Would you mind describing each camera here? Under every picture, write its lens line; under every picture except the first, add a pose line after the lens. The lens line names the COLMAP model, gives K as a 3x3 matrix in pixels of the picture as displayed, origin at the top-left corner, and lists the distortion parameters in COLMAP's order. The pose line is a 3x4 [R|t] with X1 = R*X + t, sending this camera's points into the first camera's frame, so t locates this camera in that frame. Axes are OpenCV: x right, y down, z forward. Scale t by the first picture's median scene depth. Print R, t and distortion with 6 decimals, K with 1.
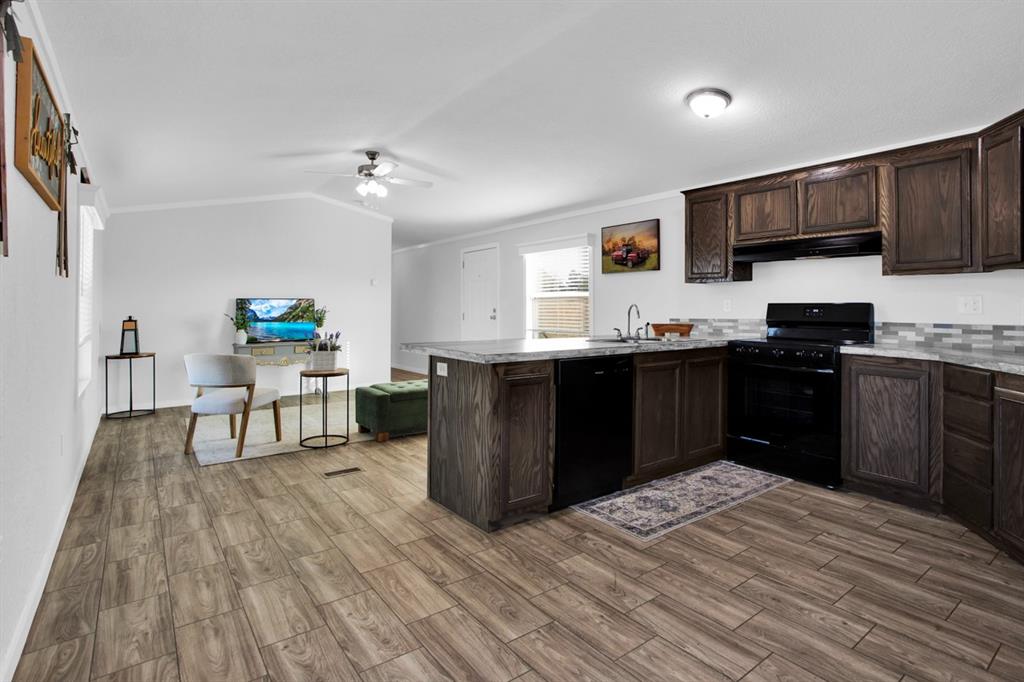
lens RADIAL K [[516.6, 0, 514.5], [0, 516.6, 293.8], [0, 0, 1]] dist [-0.045052, 0.009591]
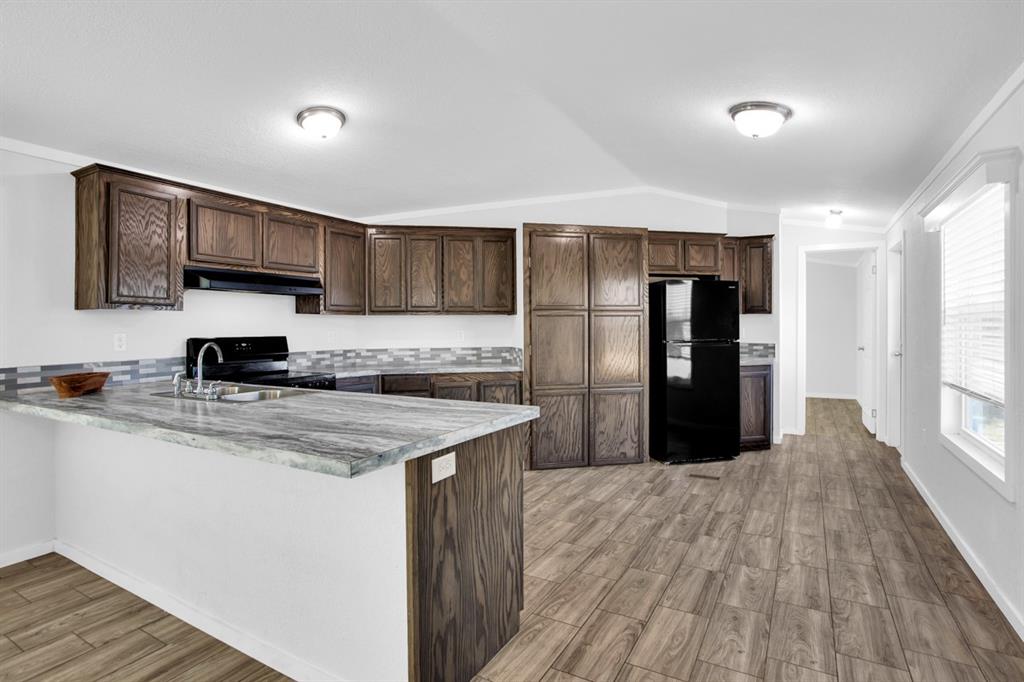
lens RADIAL K [[512.2, 0, 524.6], [0, 512.2, 328.4], [0, 0, 1]] dist [-0.075211, 0.032753]
pose [[-0.396049, 0.000630, 0.918229, -0.806202], [-0.013647, 0.999885, -0.006572, 0.000972], [-0.918128, -0.015133, -0.395995, 1.363440]]
